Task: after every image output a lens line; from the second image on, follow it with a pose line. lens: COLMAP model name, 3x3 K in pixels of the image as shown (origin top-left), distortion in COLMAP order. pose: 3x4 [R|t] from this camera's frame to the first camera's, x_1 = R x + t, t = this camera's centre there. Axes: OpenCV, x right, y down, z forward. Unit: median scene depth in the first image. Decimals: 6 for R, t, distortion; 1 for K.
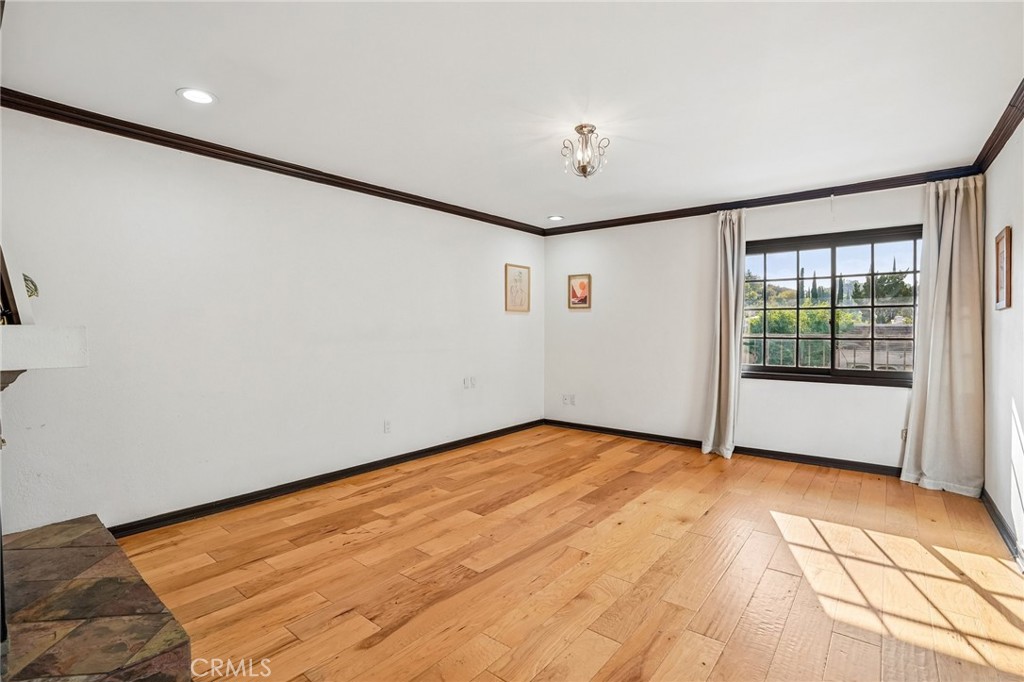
lens RADIAL K [[481.4, 0, 511.0], [0, 481.4, 344.1], [0, 0, 1]] dist [-0.069082, 0.027471]
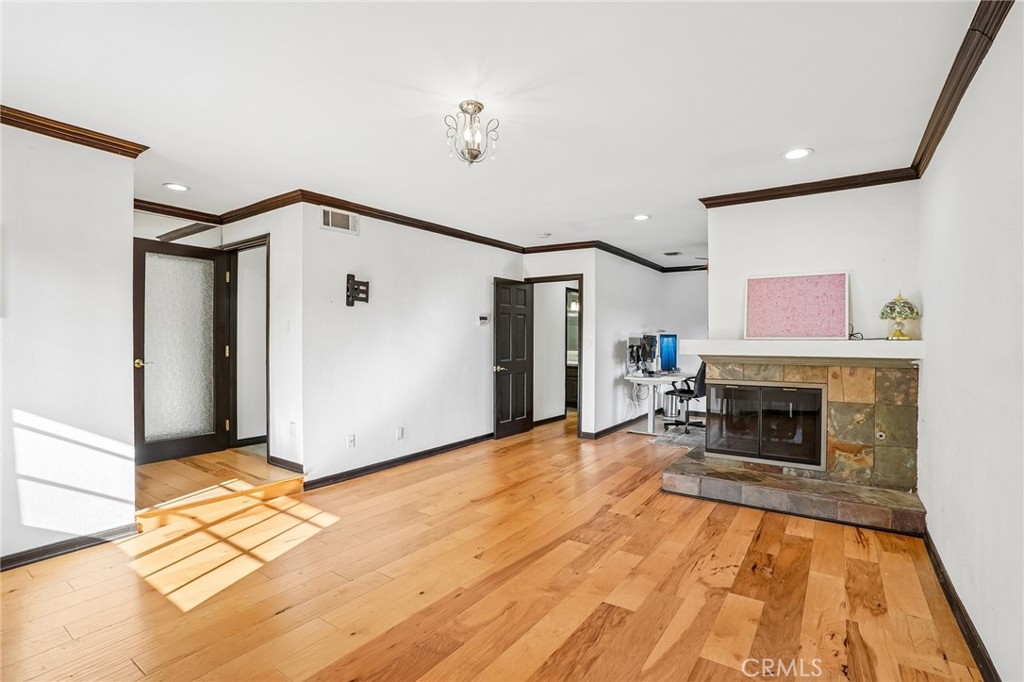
lens RADIAL K [[481.4, 0, 511.0], [0, 481.4, 344.1], [0, 0, 1]] dist [-0.069082, 0.027471]
pose [[-0.997158, -0.000394, -0.075343, 0.137411], [-0.003702, 0.999035, 0.043767, -0.061206], [0.075253, 0.043921, -0.996197, 1.705732]]
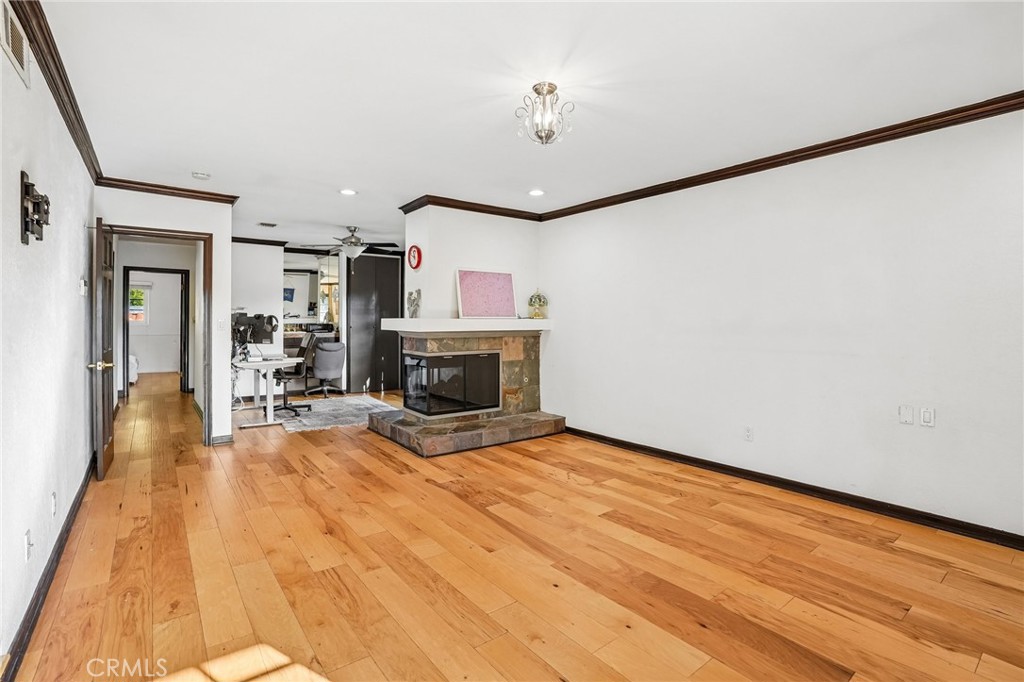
lens RADIAL K [[481.4, 0, 511.0], [0, 481.4, 344.1], [0, 0, 1]] dist [-0.069082, 0.027471]
pose [[-0.233503, 0.048555, -0.971143, 0.906593], [-0.032589, 0.997801, 0.057724, -0.033681], [0.971810, 0.045128, -0.231407, 1.050621]]
